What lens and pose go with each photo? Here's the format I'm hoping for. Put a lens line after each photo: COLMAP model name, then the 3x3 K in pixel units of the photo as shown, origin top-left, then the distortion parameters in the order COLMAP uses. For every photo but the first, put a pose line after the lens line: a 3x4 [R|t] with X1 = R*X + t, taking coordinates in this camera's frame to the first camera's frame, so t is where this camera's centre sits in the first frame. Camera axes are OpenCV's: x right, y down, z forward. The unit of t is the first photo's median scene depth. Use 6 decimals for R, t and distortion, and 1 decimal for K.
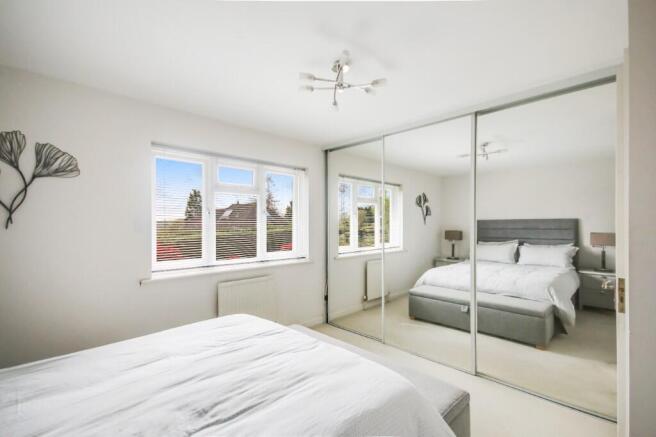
lens RADIAL K [[307.4, 0, 331.2], [0, 307.4, 221.4], [0, 0, 1]] dist [0.012570, -0.000346]
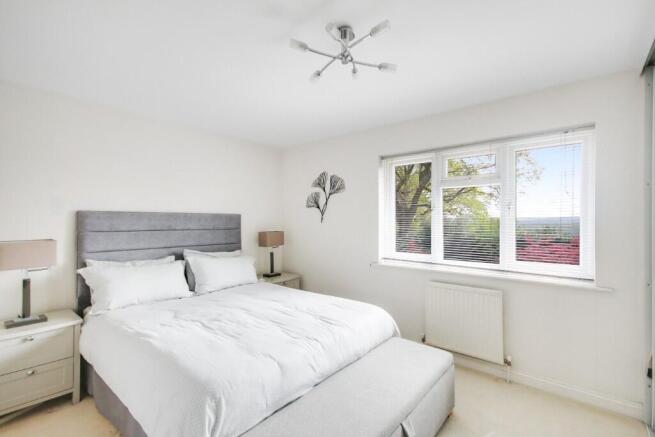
lens RADIAL K [[306.9, 0, 330.6], [0, 306.9, 218.9], [0, 0, 1]] dist [0.012570, -0.000346]
pose [[0.070540, -0.004181, -0.997500, 0.848944], [0.005093, 0.999980, -0.003831, 0.006019], [0.997496, -0.004810, 0.070559, 0.887371]]
